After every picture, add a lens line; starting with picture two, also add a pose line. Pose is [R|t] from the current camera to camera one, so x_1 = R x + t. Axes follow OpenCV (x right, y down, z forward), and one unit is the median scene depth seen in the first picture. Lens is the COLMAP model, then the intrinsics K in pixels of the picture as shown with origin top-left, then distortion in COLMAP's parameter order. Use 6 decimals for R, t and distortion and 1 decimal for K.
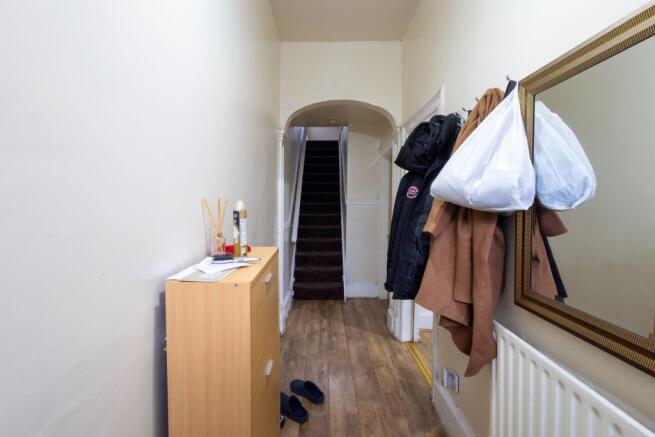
lens RADIAL K [[301.9, 0, 327.5], [0, 301.9, 218.5], [0, 0, 1]] dist [-0.001047, -0.000174]
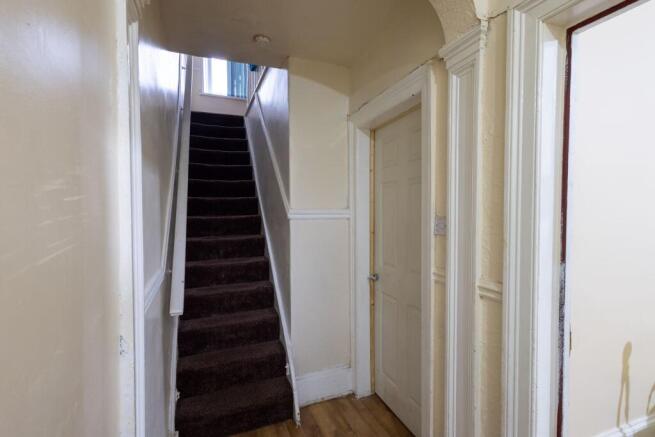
lens RADIAL K [[301.9, 0, 327.5], [0, 301.9, 218.5], [0, 0, 1]] dist [-0.001047, -0.000174]
pose [[0.928656, -0.026250, 0.370013, -0.063669], [0.037066, 0.999067, -0.022151, -0.035757], [-0.369087, 0.034285, 0.928762, 0.505089]]
